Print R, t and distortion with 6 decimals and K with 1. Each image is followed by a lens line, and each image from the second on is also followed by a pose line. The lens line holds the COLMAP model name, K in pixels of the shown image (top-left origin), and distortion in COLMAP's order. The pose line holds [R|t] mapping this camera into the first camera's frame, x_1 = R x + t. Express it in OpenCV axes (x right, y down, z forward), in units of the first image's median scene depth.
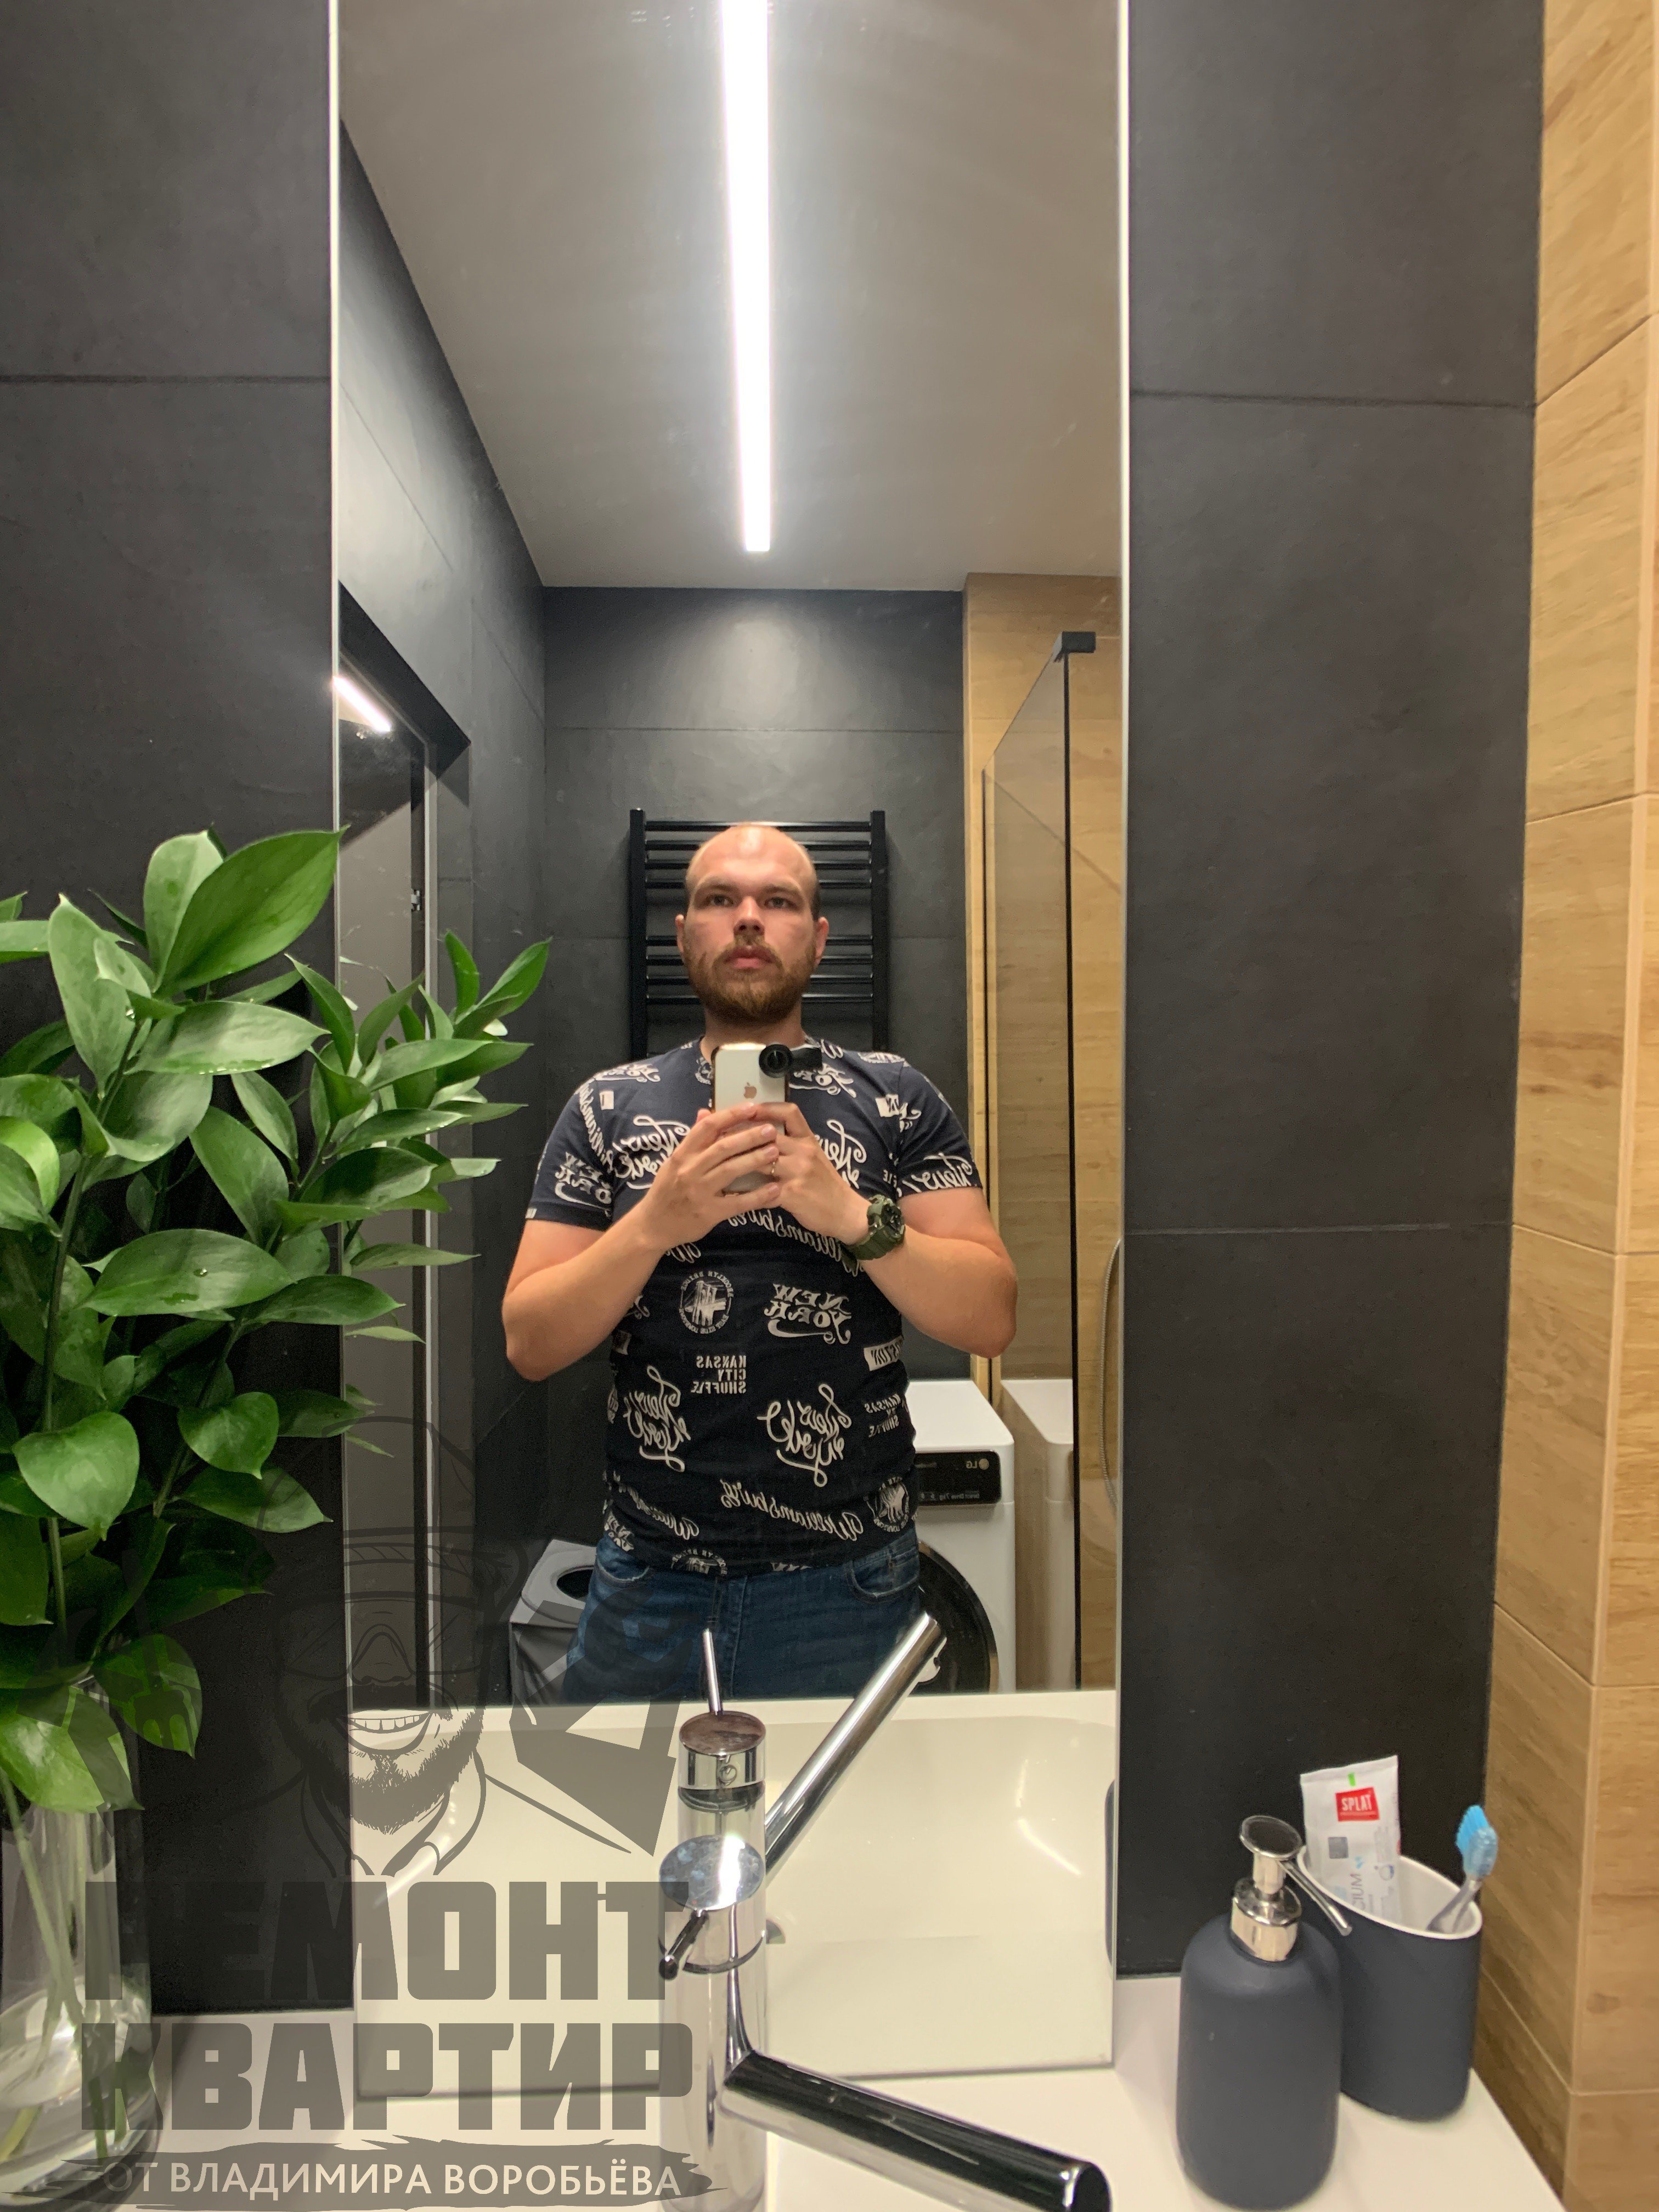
lens RADIAL K [[1186.0, 0, 835.7], [0, 1186.0, 1093.6], [0, 0, 1]] dist [-0.029521, 0.005704]
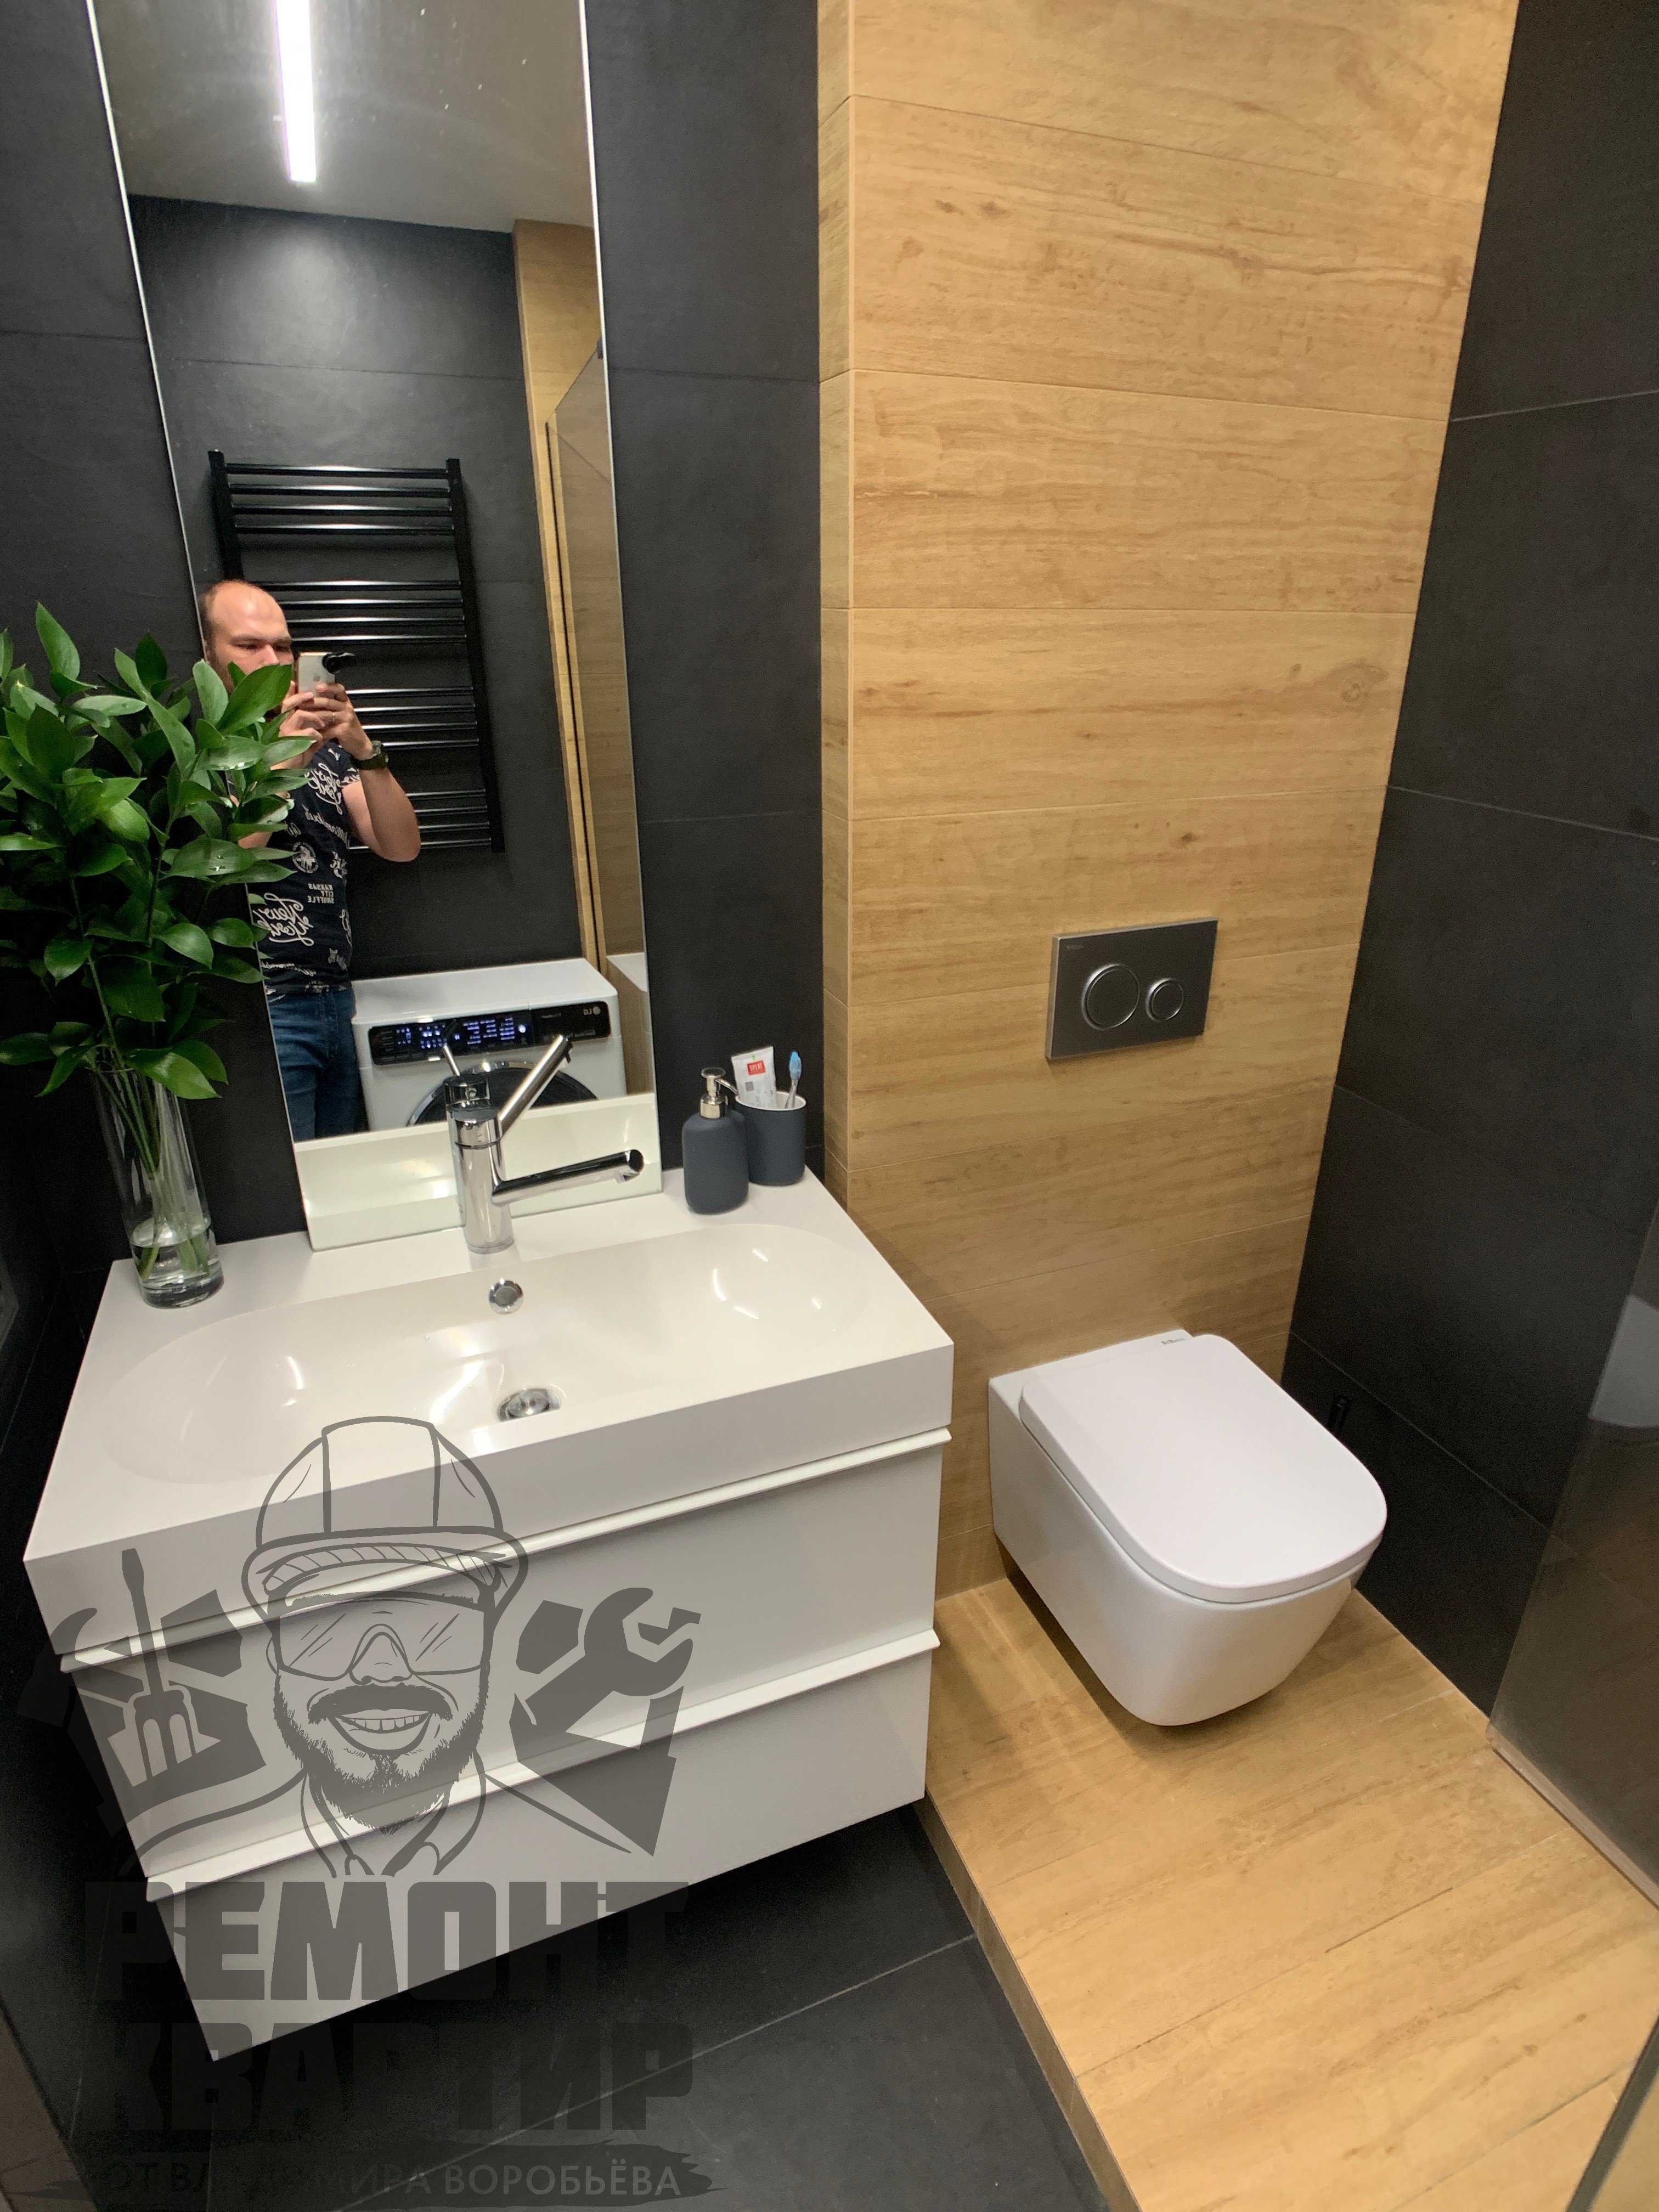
lens RADIAL K [[1186.0, 0, 848.1], [0, 1186.0, 1110.5], [0, 0, 1]] dist [-0.029521, 0.005704]
pose [[0.943628, -0.124315, 0.306778, -0.114159], [0.016372, 0.943191, 0.331848, -0.090854], [-0.330604, -0.308118, 0.892056, -1.170421]]
